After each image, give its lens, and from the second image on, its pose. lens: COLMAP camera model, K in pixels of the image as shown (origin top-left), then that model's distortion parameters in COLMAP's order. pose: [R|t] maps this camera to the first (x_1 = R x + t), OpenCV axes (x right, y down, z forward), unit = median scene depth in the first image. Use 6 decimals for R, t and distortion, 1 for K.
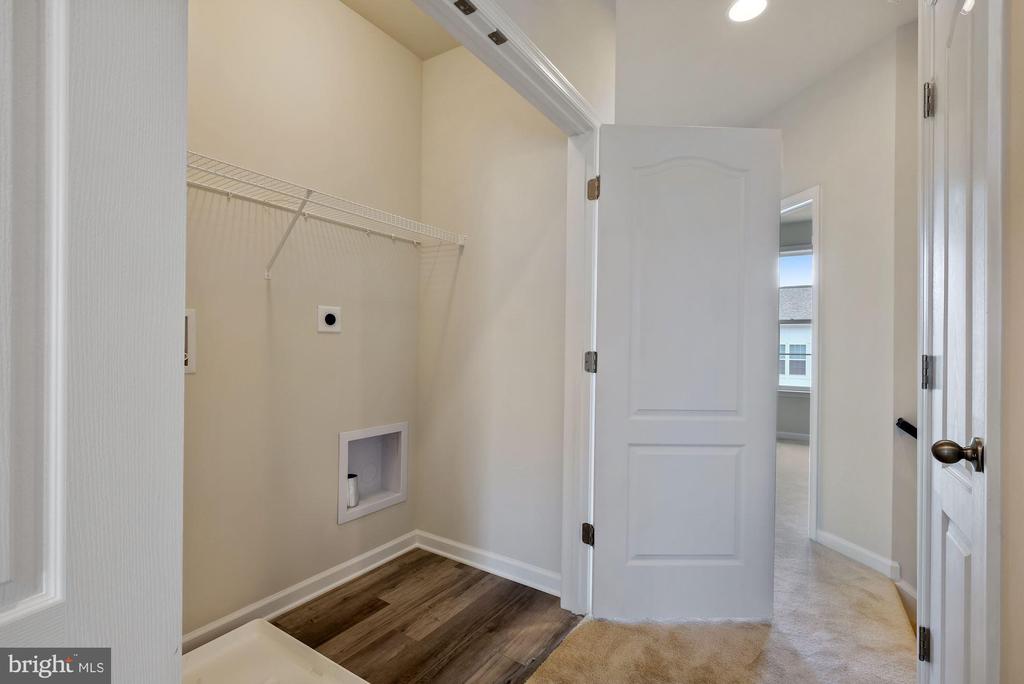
lens RADIAL K [[462.8, 0, 512.6], [0, 462.8, 344.3], [0, 0, 1]] dist [-0.001103, -0.000691]
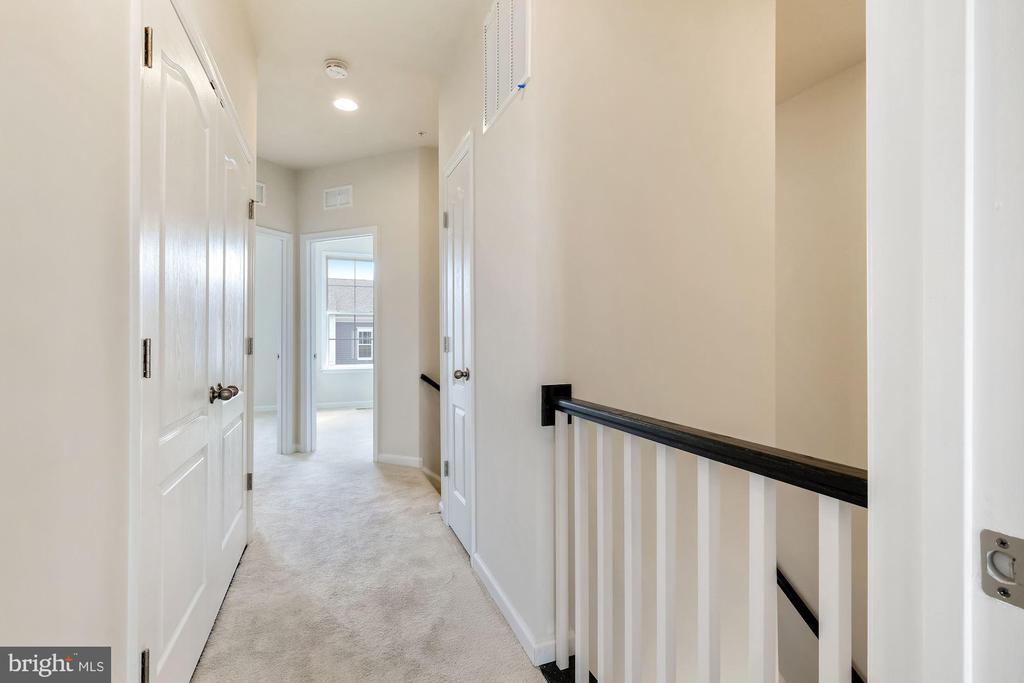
lens RADIAL K [[462.8, 0, 512.6], [0, 462.8, 343.8], [0, 0, 1]] dist [-0.001103, -0.000691]
pose [[0.579584, -0.031010, 0.814322, -0.694445], [0.010144, 0.999473, 0.030841, -0.005976], [-0.814849, -0.009614, 0.579593, -0.519605]]
